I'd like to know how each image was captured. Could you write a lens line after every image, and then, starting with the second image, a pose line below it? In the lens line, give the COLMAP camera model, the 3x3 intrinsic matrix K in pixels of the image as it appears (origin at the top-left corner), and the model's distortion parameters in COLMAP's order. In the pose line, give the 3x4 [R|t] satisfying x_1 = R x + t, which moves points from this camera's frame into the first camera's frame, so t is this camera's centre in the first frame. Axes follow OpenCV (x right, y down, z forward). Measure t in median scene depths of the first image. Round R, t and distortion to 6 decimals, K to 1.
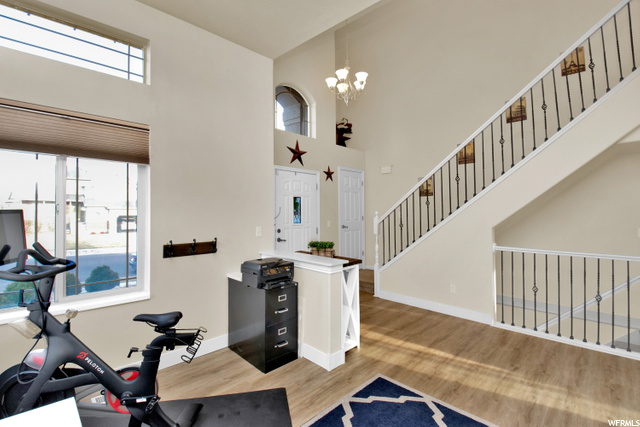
lens RADIAL K [[290.6, 0, 314.2], [0, 290.6, 205.5], [0, 0, 1]] dist [-0.017184, -0.000927]
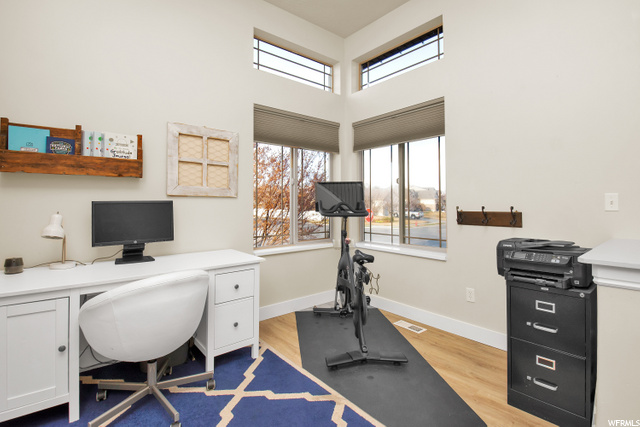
lens RADIAL K [[294.5, 0, 306.5], [0, 294.5, 202.0], [0, 0, 1]] dist [-0.036788, -0.000350]
pose [[-0.116530, -0.011693, -0.993118, 0.546784], [0.011337, 0.999850, -0.013102, 0.113915], [0.993122, -0.012786, -0.116380, 0.617383]]
